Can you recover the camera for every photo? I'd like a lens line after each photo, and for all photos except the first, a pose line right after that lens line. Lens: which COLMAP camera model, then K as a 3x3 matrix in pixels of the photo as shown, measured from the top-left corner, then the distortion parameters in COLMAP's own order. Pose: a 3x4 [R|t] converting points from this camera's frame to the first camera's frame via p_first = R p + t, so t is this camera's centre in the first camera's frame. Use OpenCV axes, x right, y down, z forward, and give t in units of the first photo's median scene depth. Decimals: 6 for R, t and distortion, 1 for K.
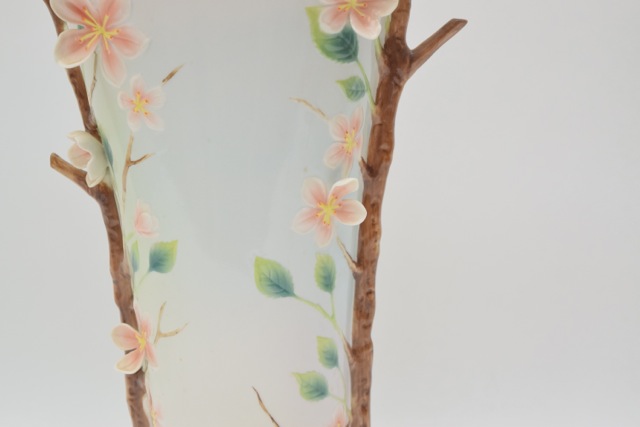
lens RADIAL K [[1419.5, 0, 322.0], [0, 1419.5, 214.6], [0, 0, 1]] dist [0.068280, 0.000000]
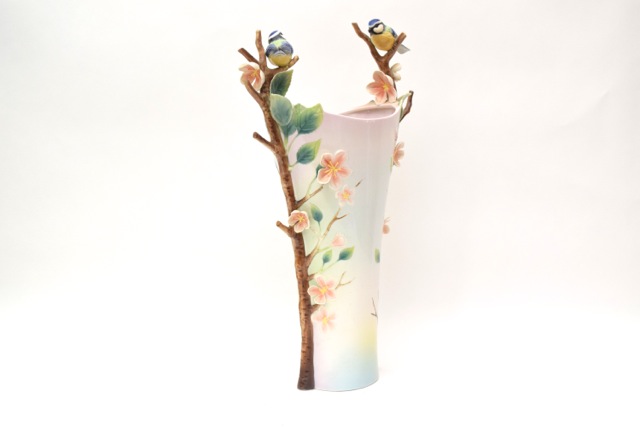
lens RADIAL K [[688.6, 0, 319.7], [0, 688.6, 212.7], [0, 0, 1]] dist [-0.052437, 0.000000]
pose [[0.692115, -0.085636, 0.716689, -1.054187], [0.131910, 0.991221, -0.008947, -0.040559], [-0.709632, 0.100730, 0.697335, 0.146600]]
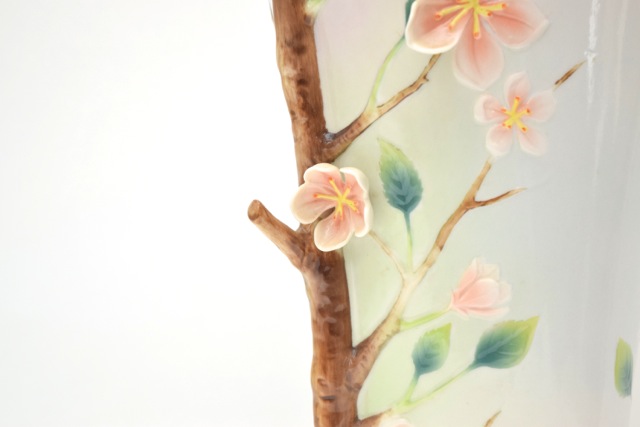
lens RADIAL K [[1419.5, 0, 321.3], [0, 1419.5, 214.5], [0, 0, 1]] dist [0.068280, 0.000000]
pose [[0.772774, 0.040902, 0.633362, -0.620042], [0.055550, 0.989733, -0.131693, 0.053865], [-0.632246, 0.136952, 0.762567, 0.530886]]
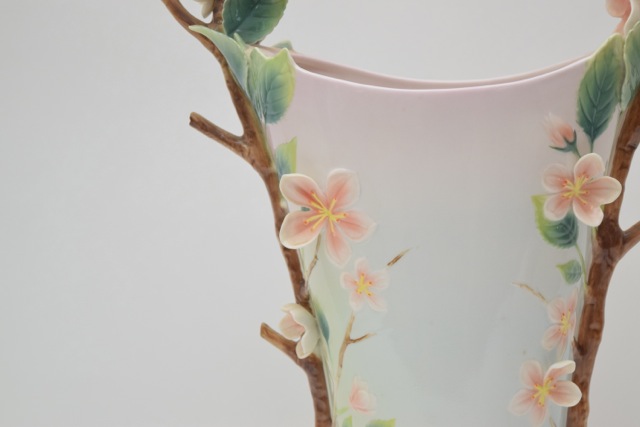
lens RADIAL K [[1419.5, 0, 322.7], [0, 1419.5, 215.8], [0, 0, 1]] dist [0.068280, 0.000000]
pose [[0.998810, 0.016497, -0.045888, -0.108969], [-0.019265, 0.997979, -0.060553, -0.063899], [0.044797, 0.061365, 0.997110, -0.021016]]
